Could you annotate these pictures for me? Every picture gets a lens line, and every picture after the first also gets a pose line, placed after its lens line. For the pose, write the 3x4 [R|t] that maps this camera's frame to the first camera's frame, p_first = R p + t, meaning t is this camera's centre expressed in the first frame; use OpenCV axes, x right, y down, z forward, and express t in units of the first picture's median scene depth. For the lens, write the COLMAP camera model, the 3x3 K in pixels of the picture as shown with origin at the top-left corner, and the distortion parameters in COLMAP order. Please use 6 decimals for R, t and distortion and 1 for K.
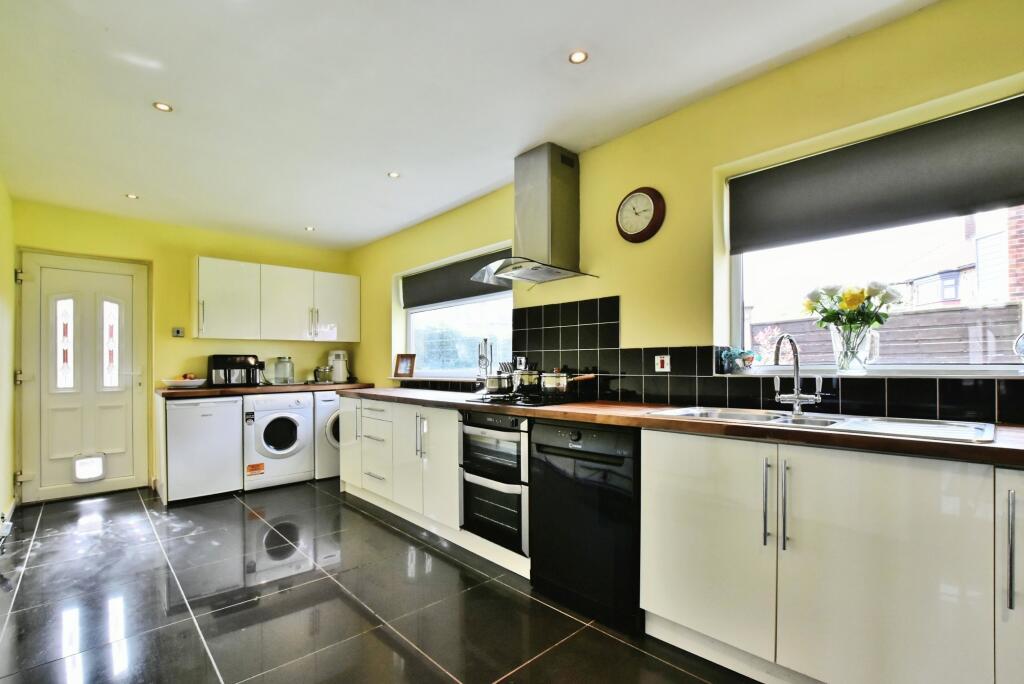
lens RADIAL K [[463.2, 0, 508.9], [0, 463.2, 366.0], [0, 0, 1]] dist [-0.002469, -0.000112]
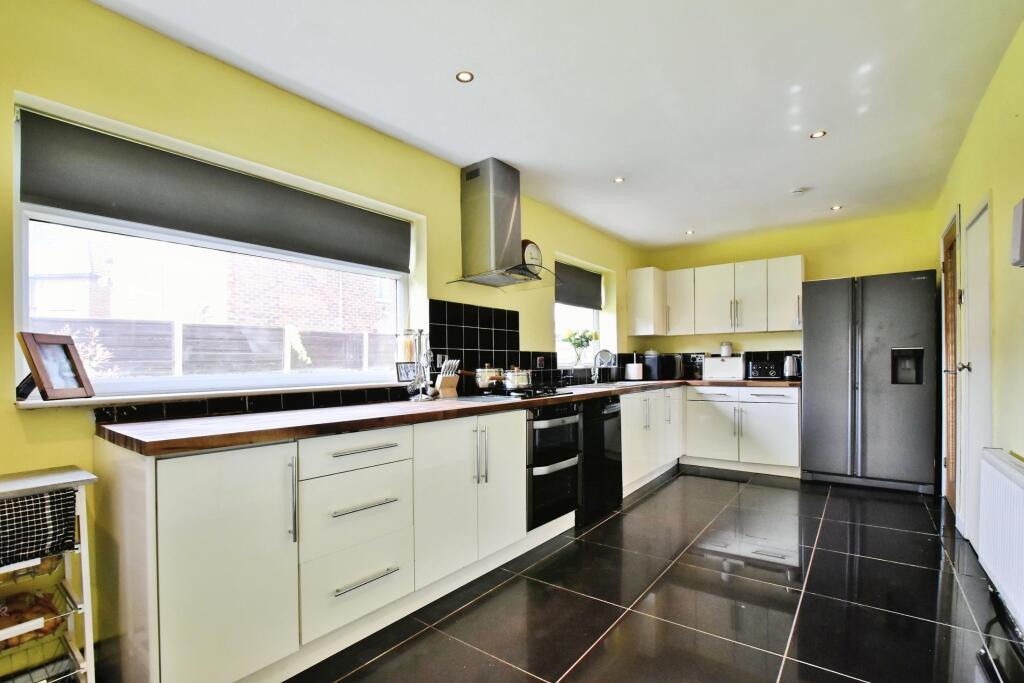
lens RADIAL K [[471.0, 0, 512.0], [0, 471.0, 367.5], [0, 0, 1]] dist [0.000216, -0.000043]
pose [[-0.169678, 0.004931, 0.985487, -1.053503], [0.017617, 0.999843, -0.001969, 0.011635], [-0.985342, 0.017028, -0.169739, 1.187273]]
